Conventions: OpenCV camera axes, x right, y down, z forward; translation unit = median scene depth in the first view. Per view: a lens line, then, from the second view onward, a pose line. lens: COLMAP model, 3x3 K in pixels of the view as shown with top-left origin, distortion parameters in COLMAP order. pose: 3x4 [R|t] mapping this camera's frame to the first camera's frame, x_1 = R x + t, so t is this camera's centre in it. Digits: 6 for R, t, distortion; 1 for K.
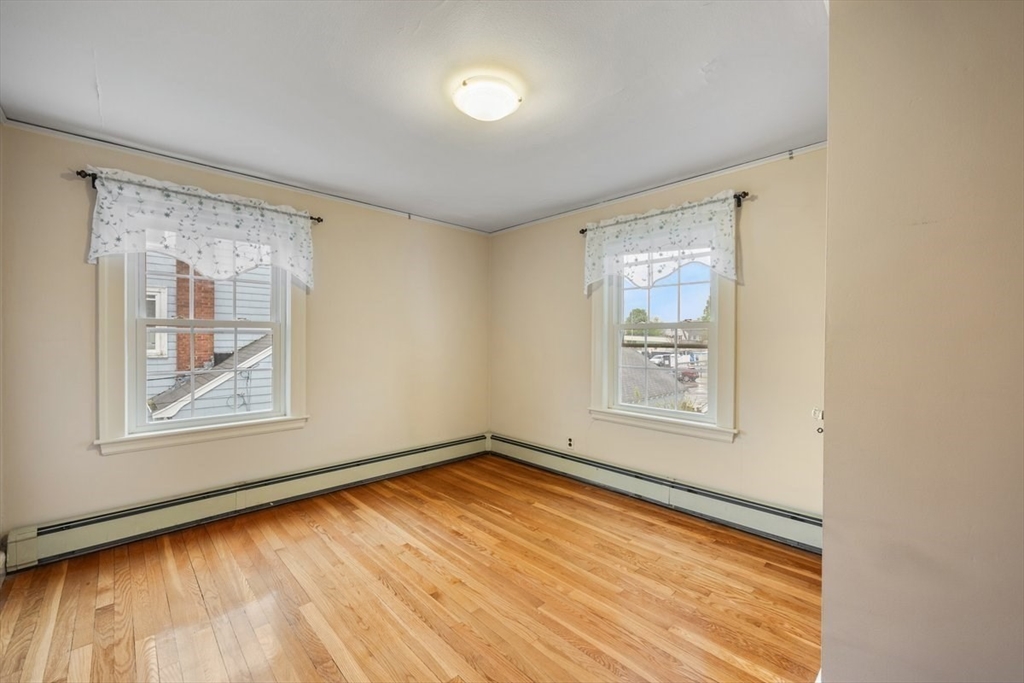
lens RADIAL K [[414.1, 0, 511.1], [0, 414.1, 339.2], [0, 0, 1]] dist [-0.001317, -0.000049]
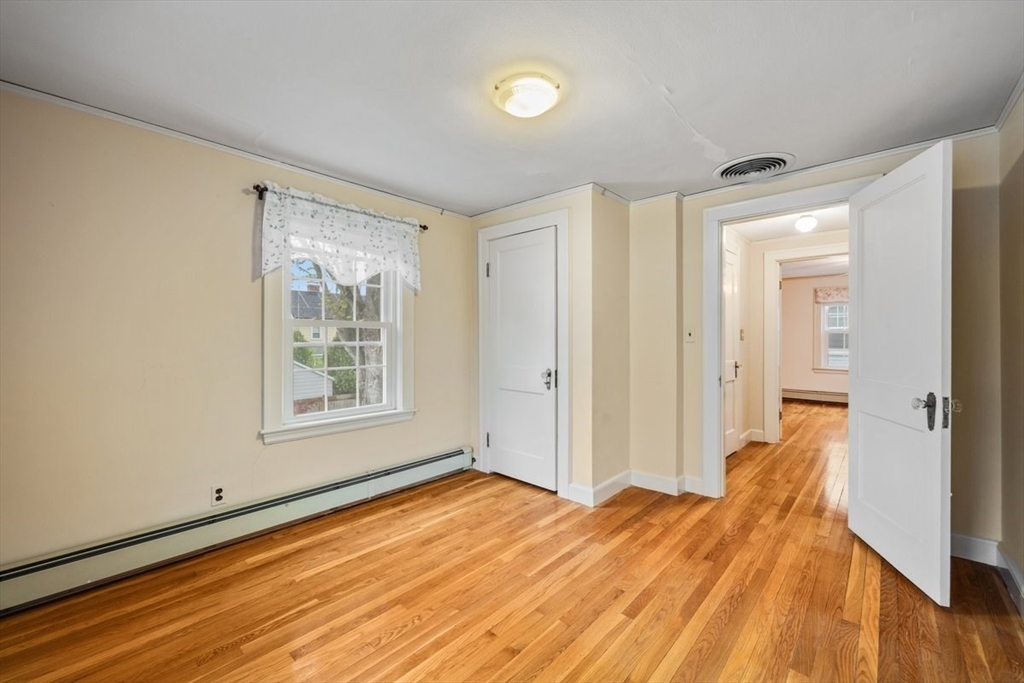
lens RADIAL K [[414.1, 0, 511.1], [0, 414.1, 339.2], [0, 0, 1]] dist [-0.001317, -0.000049]
pose [[-0.069812, -0.007738, 0.997530, -0.677458], [-0.000145, 0.999970, 0.007746, -0.004883], [-0.997560, 0.000396, -0.069811, 0.722581]]
